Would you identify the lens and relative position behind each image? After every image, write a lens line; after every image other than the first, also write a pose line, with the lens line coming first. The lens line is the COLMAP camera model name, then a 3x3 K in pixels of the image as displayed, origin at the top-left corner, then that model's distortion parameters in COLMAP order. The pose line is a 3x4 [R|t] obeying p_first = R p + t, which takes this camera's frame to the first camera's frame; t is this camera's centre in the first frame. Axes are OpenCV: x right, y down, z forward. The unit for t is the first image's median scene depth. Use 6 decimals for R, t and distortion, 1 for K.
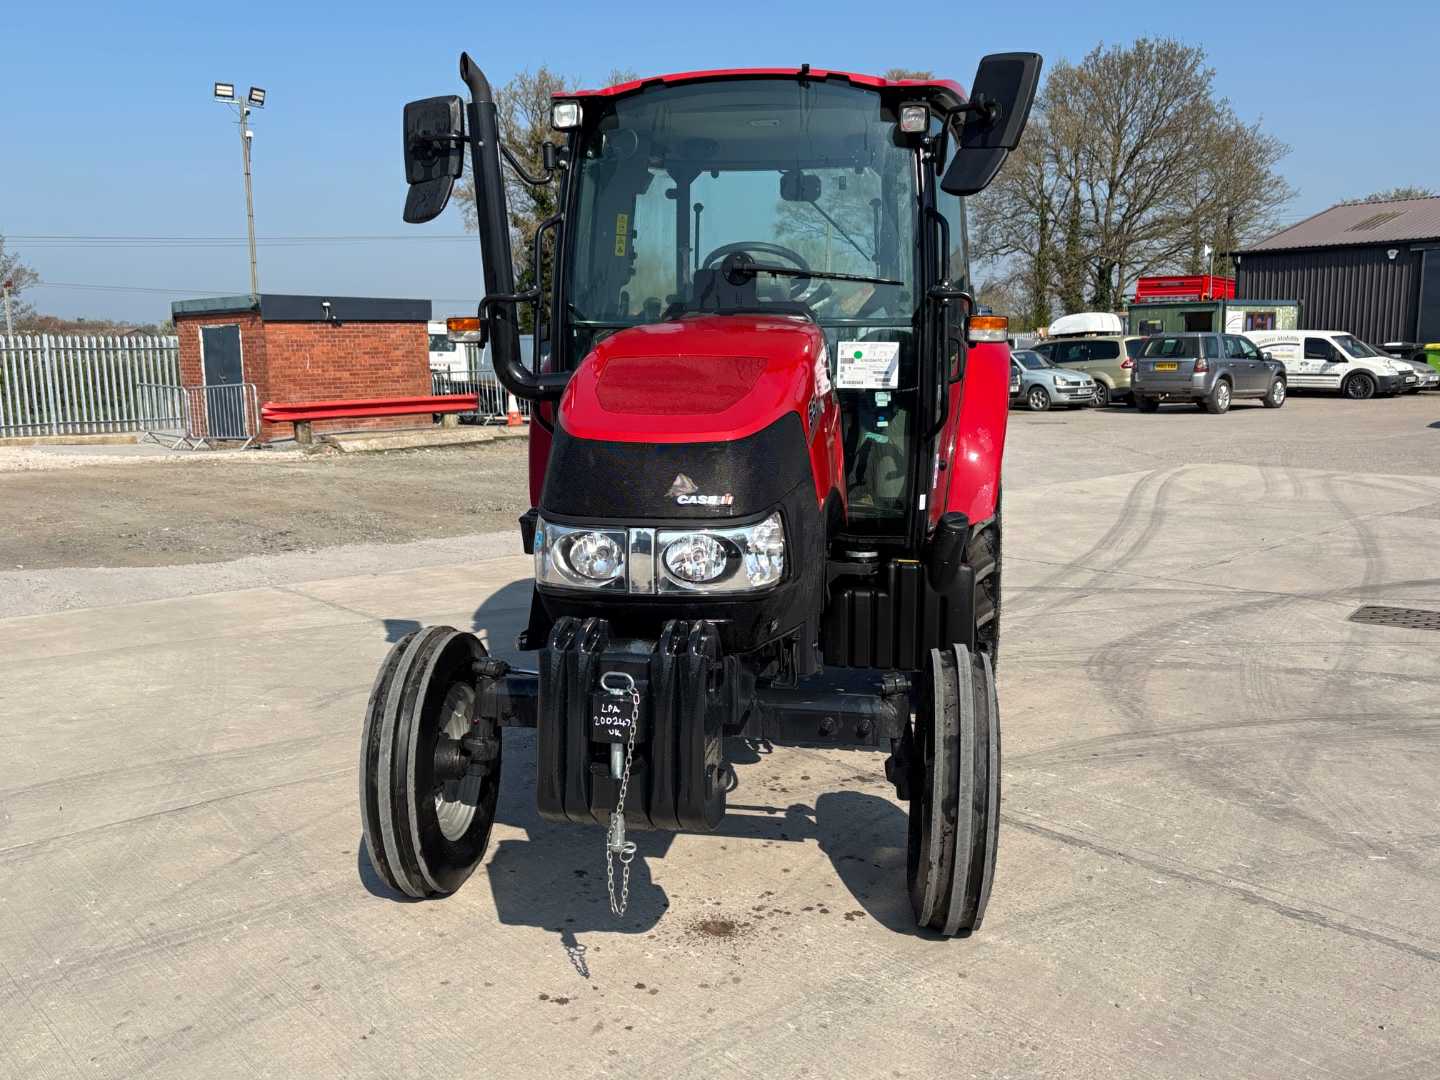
lens RADIAL K [[1301.8, 0, 720.0], [0, 1301.8, 540.0], [0, 0, 1]] dist [-0.003866, 0.053664]
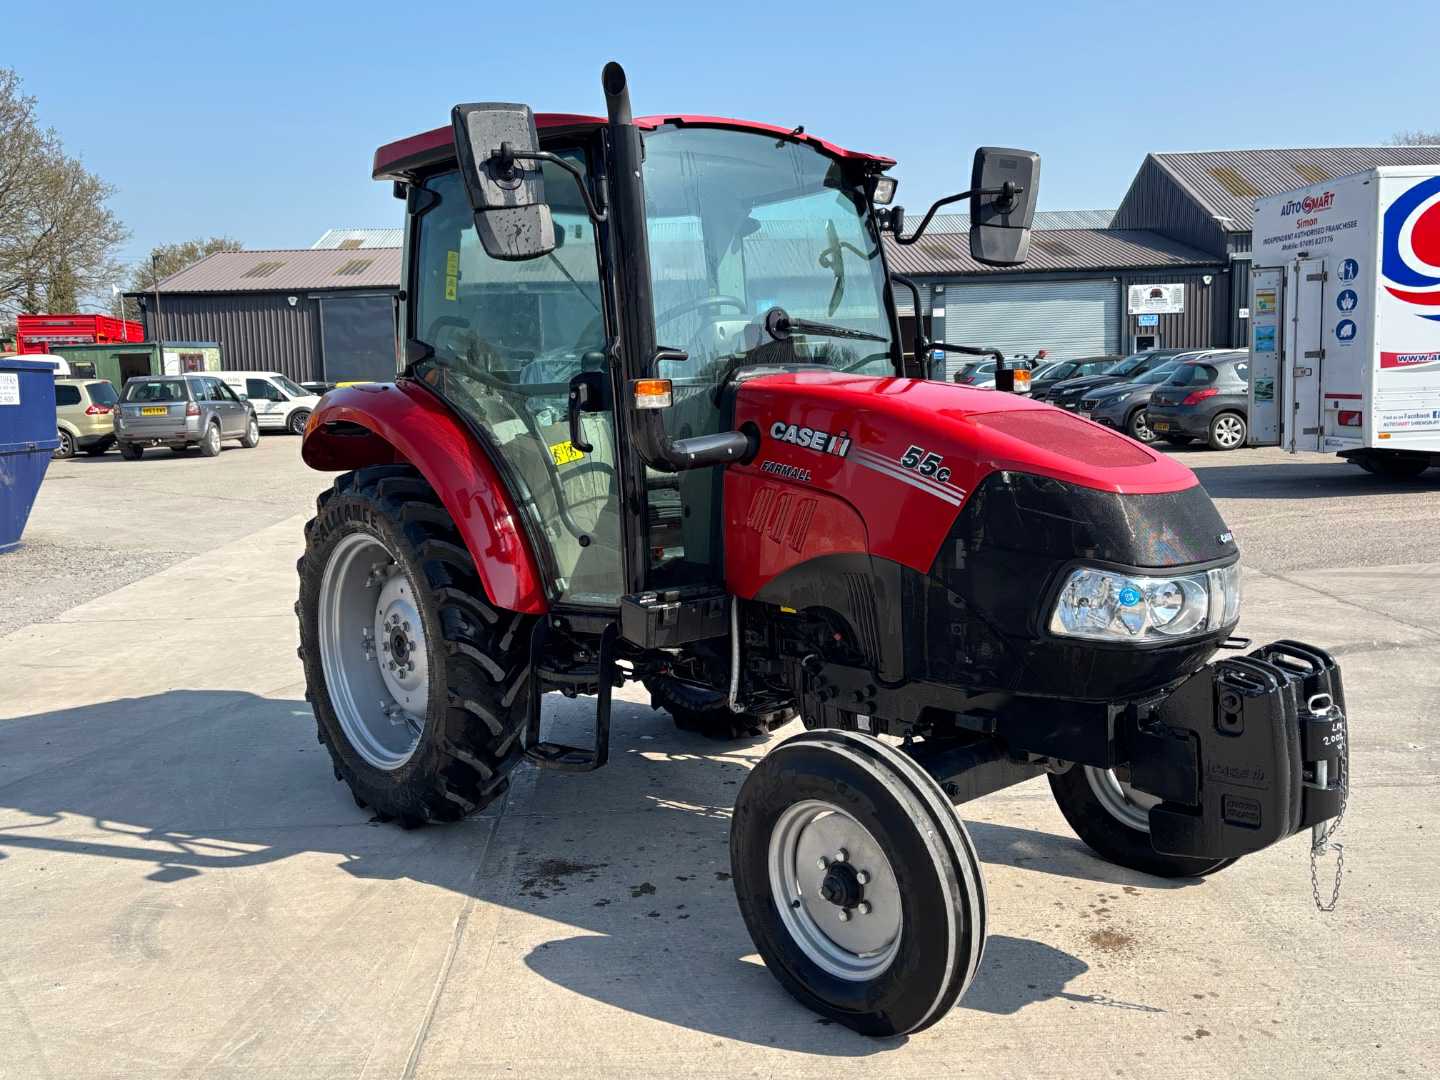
lens RADIAL K [[1301.8, 0, 720.0], [0, 1301.8, 540.0], [0, 0, 1]] dist [-0.003866, 0.053664]
pose [[0.619944, -0.112681, 0.776513, -0.135326], [0.135450, 0.990146, 0.035543, -0.014971], [-0.772867, 0.083144, 0.629098, 0.073504]]
